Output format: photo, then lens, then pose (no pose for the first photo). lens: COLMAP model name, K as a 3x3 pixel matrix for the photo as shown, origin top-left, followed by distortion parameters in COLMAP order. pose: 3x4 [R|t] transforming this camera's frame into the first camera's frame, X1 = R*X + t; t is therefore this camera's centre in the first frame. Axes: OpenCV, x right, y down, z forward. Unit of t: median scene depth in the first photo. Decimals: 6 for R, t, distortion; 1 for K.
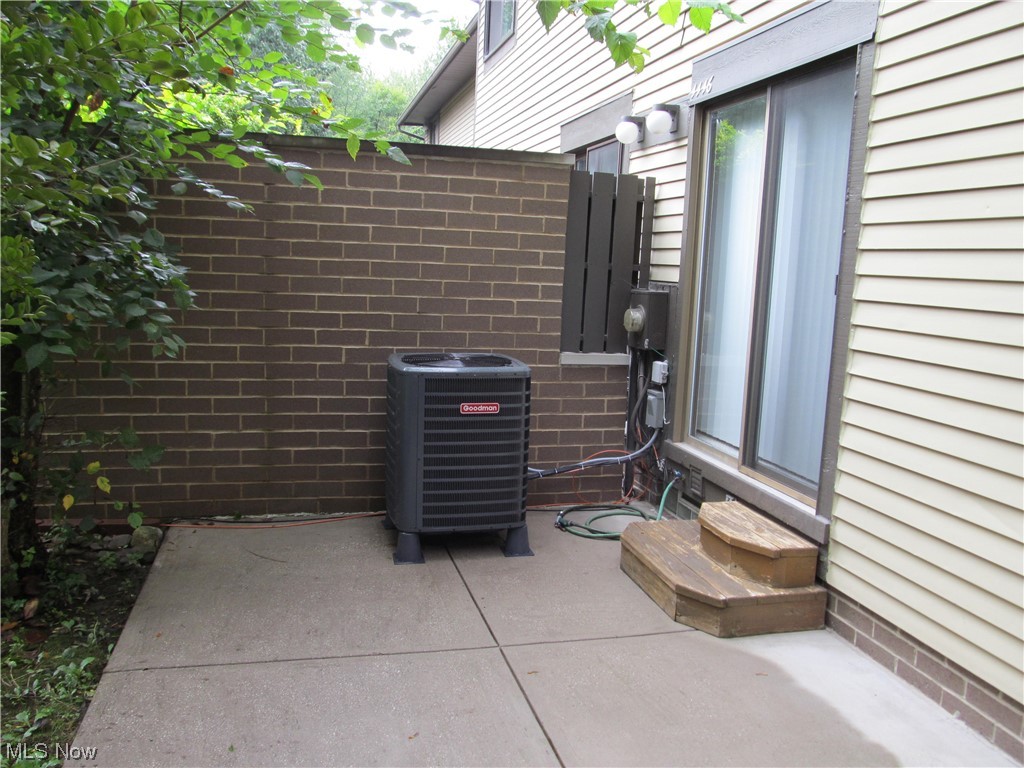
lens RADIAL K [[818.9, 0, 512.0], [0, 818.9, 384.0], [0, 0, 1]] dist [-0.114607, 0.059917]
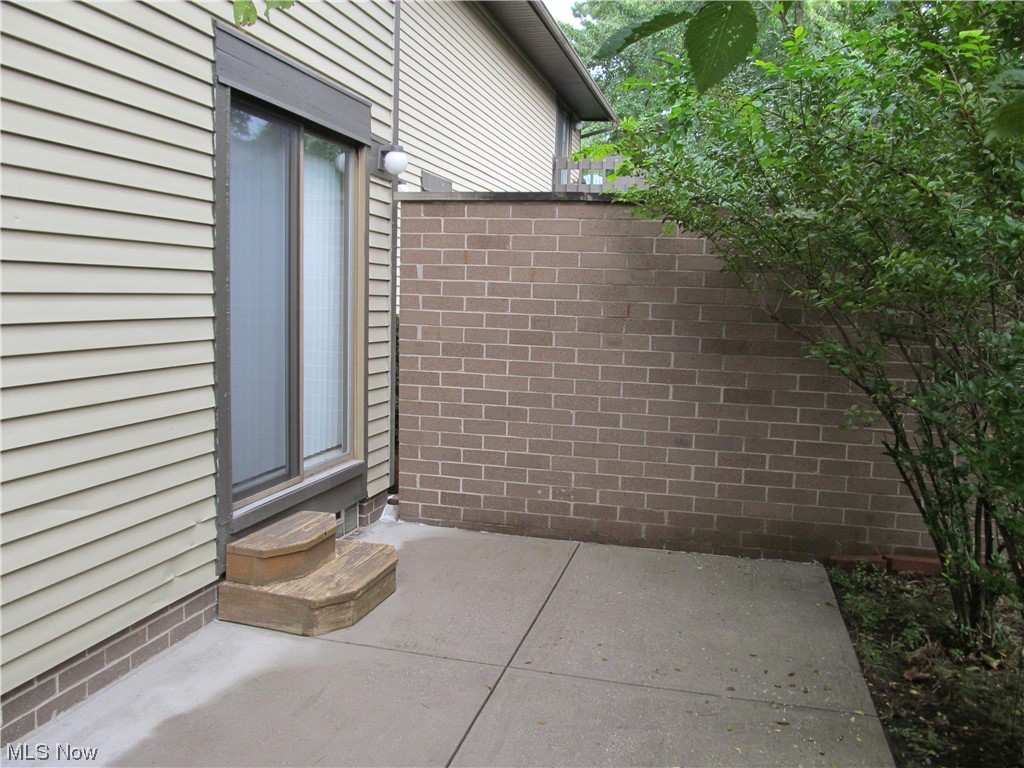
lens RADIAL K [[818.9, 0, 512.0], [0, 818.9, 384.0], [0, 0, 1]] dist [-0.114607, 0.059917]
pose [[-0.870320, -0.112424, 0.479483, -0.407642], [0.015123, 0.967036, 0.254189, -0.254738], [-0.492255, 0.228477, -0.839931, 1.503252]]
